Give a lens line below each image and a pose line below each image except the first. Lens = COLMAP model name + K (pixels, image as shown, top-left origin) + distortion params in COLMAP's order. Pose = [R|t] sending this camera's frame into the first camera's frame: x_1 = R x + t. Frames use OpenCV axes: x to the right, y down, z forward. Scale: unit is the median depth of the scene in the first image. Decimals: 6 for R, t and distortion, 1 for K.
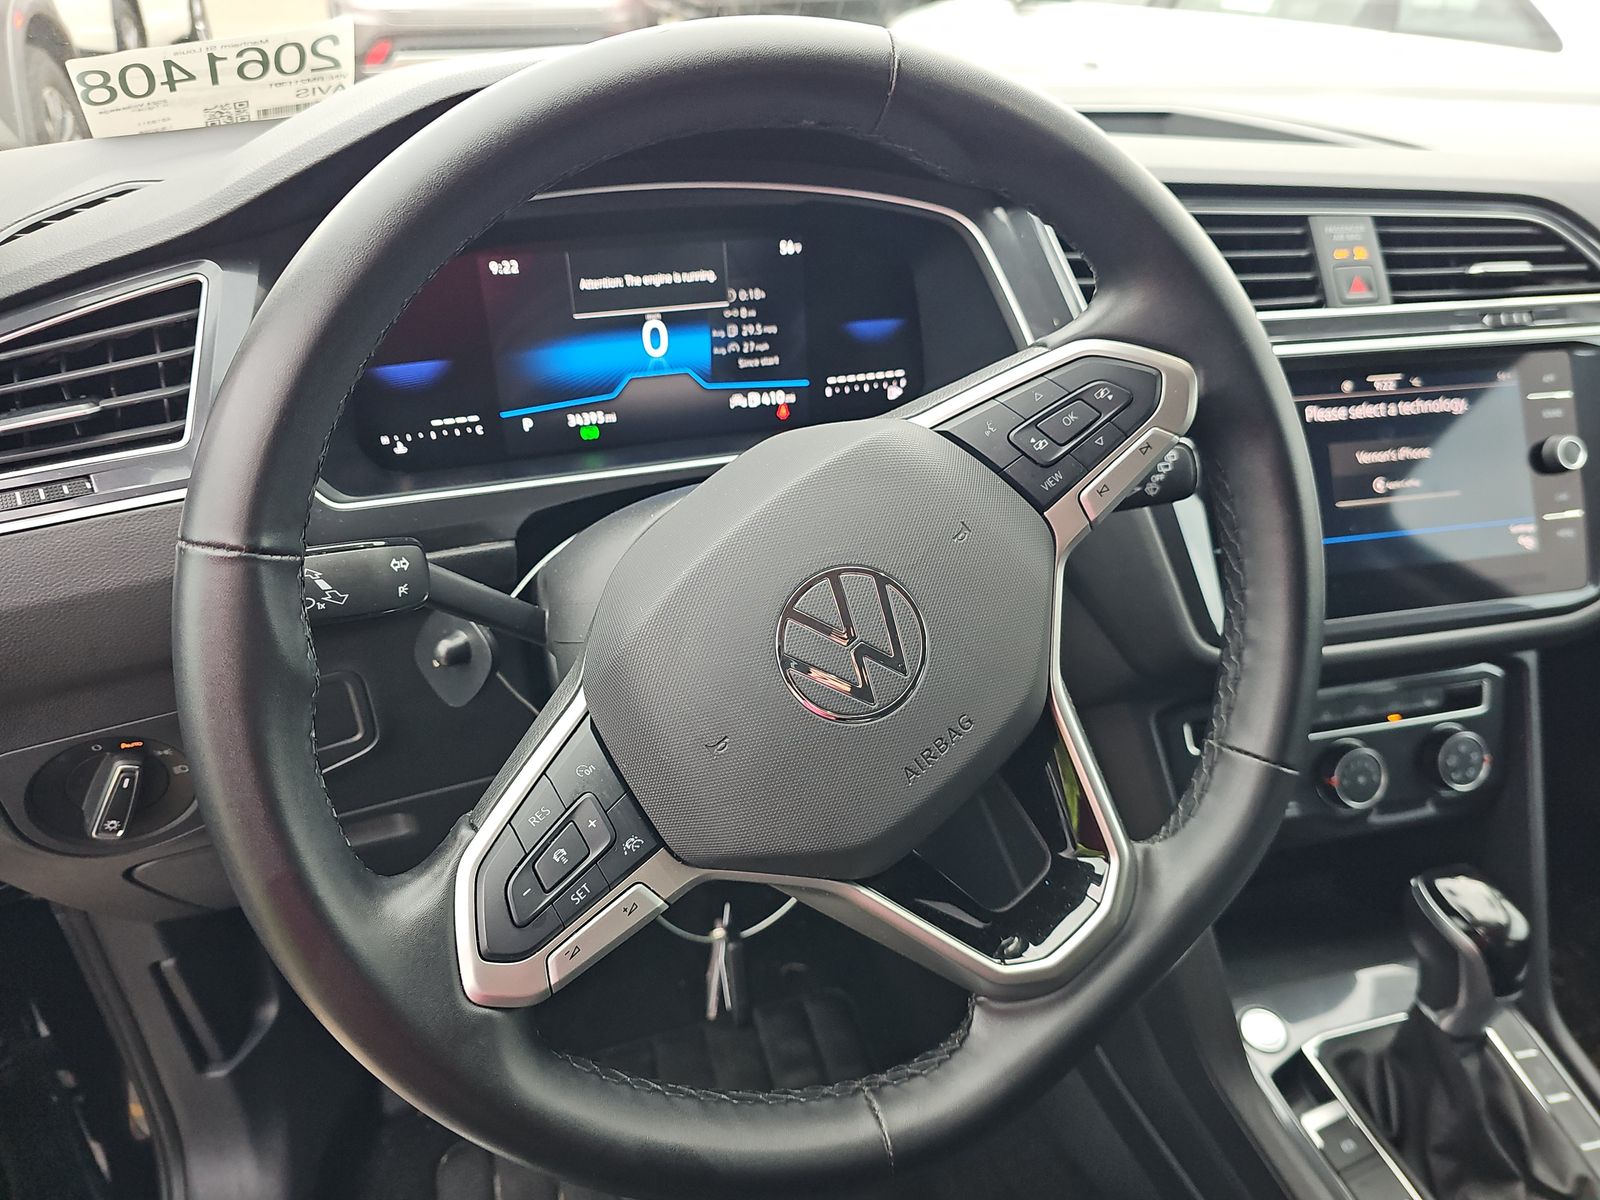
lens RADIAL K [[1090.0, 0, 755.8], [0, 1090.0, 596.4], [0, 0, 1]] dist [0.030779, -0.057100]
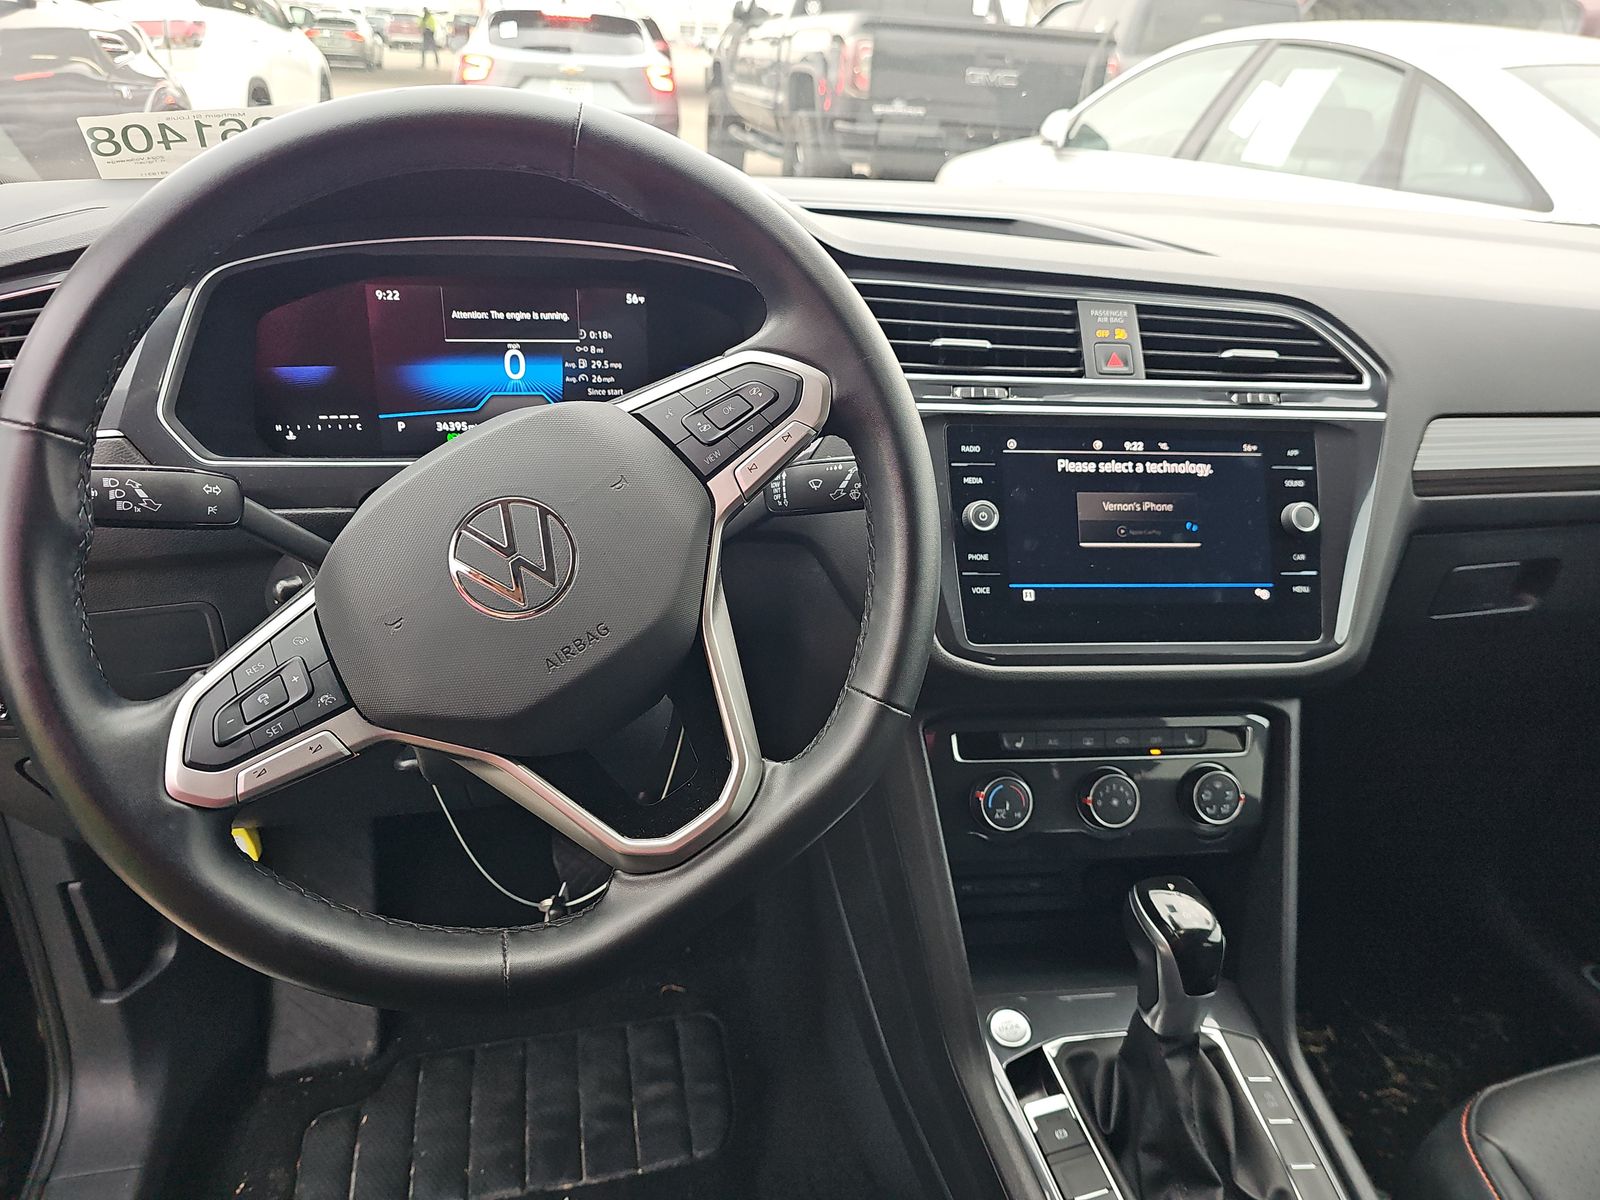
lens RADIAL K [[1090.0, 0, 755.8], [0, 1090.0, 596.4], [0, 0, 1]] dist [0.030779, -0.057100]
pose [[0.994427, 0.081002, -0.067485, 0.269256], [-0.087635, 0.990924, -0.101933, 0.113511], [0.058615, 0.107279, 0.992500, -0.143593]]
